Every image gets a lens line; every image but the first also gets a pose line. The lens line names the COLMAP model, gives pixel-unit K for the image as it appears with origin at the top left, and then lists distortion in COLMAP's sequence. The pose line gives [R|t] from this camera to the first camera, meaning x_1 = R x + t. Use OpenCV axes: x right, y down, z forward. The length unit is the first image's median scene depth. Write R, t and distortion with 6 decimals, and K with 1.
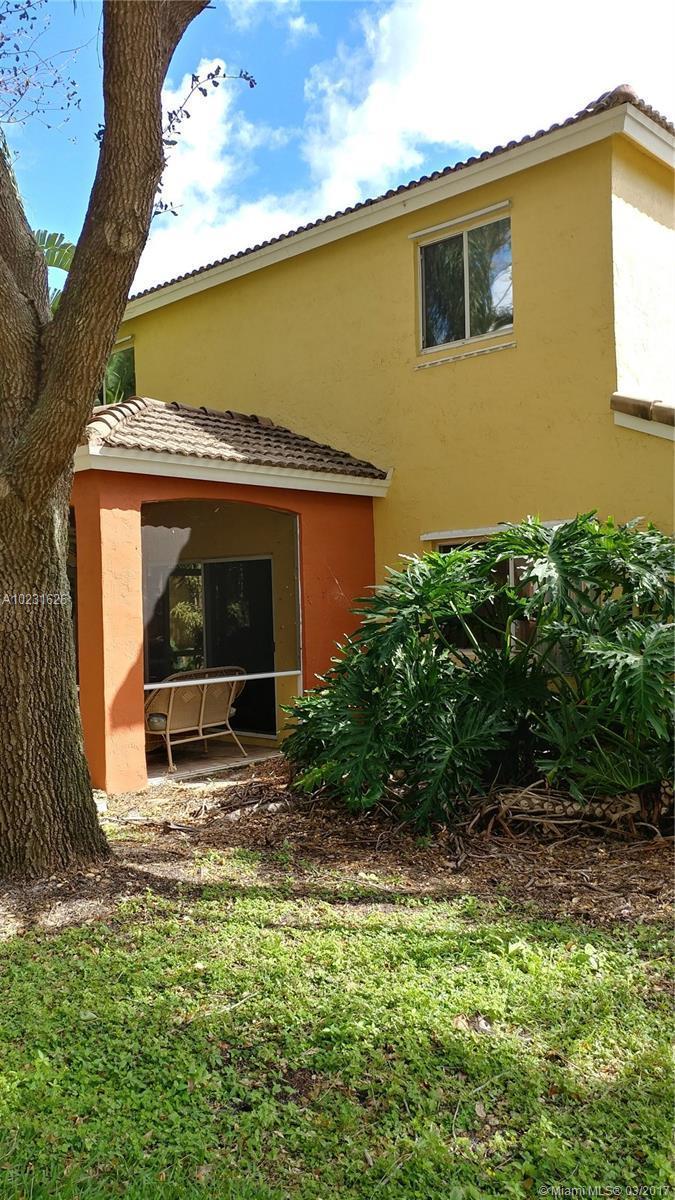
lens RADIAL K [[961.6, 0, 337.5], [0, 961.6, 600.0], [0, 0, 1]] dist [0.007993, -0.078746]
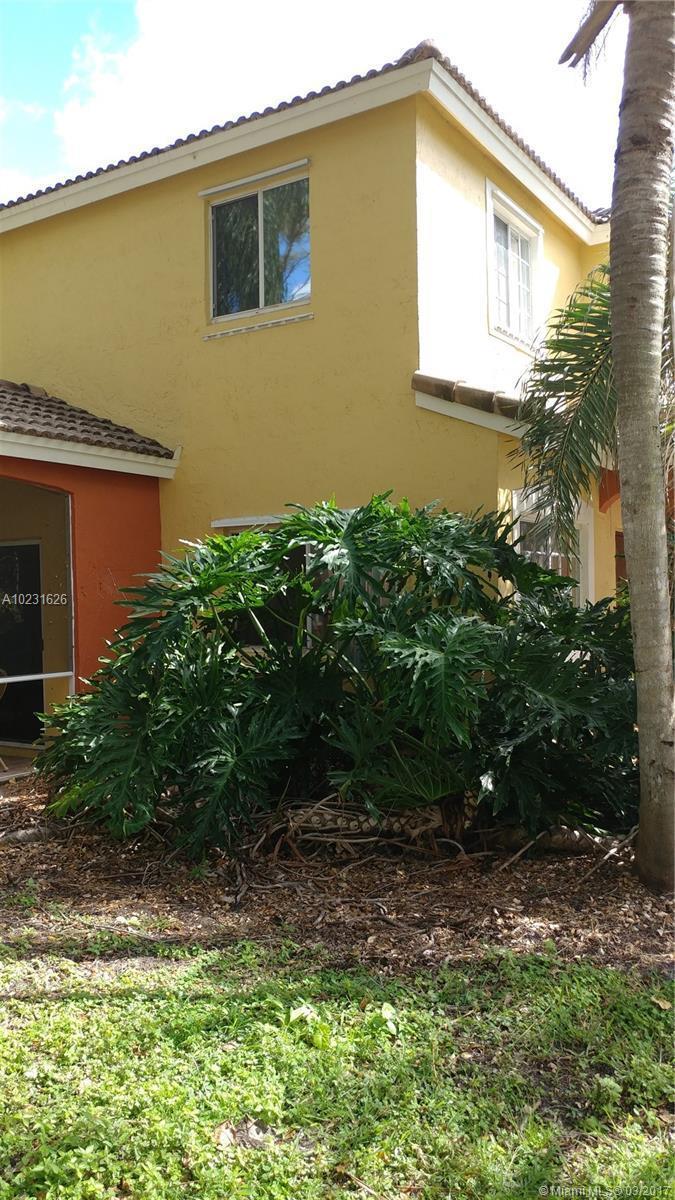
lens RADIAL K [[961.6, 0, 337.5], [0, 961.6, 600.0], [0, 0, 1]] dist [0.007993, -0.078746]
pose [[0.979174, 0.005977, 0.202934, 0.033427], [-0.006878, 0.999969, 0.003736, 0.005904], [-0.202906, -0.005054, 0.979185, 0.132024]]
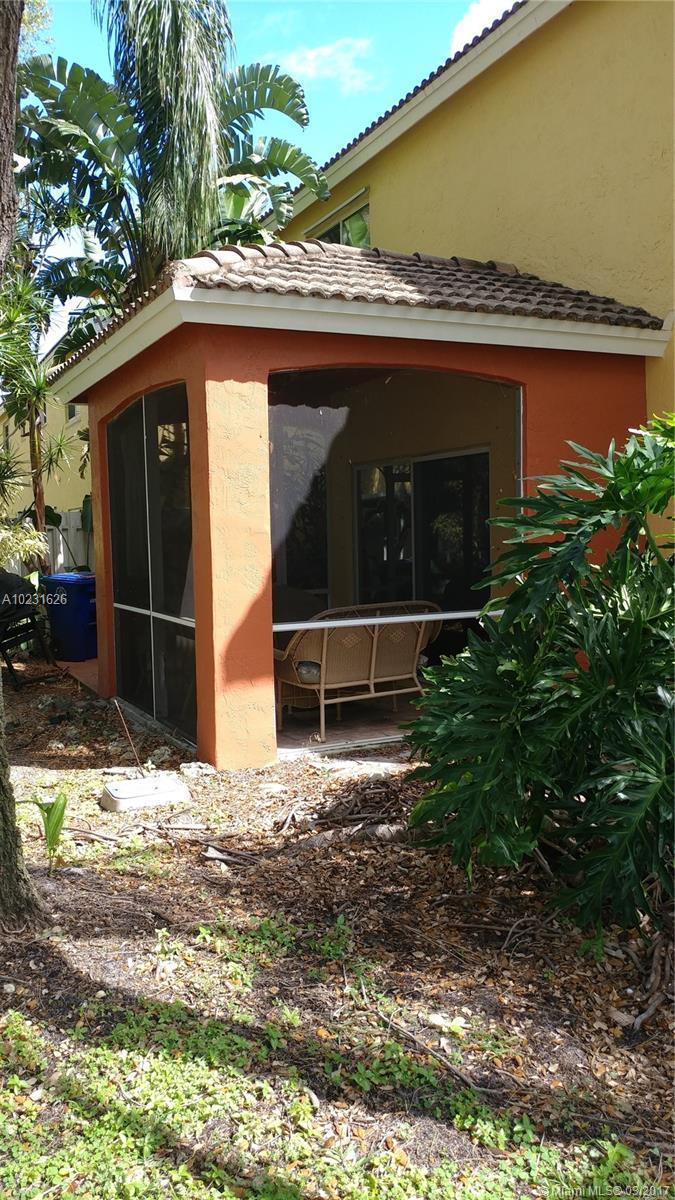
lens RADIAL K [[969.3, 0, 315.0], [0, 969.3, 624.4], [0, 0, 1]] dist [-0.005164, -0.083092]
pose [[0.931485, 0.034135, -0.362176, 0.126830], [0.005488, 0.994156, 0.107813, 0.011282], [0.363739, -0.102414, 0.925854, 0.435985]]
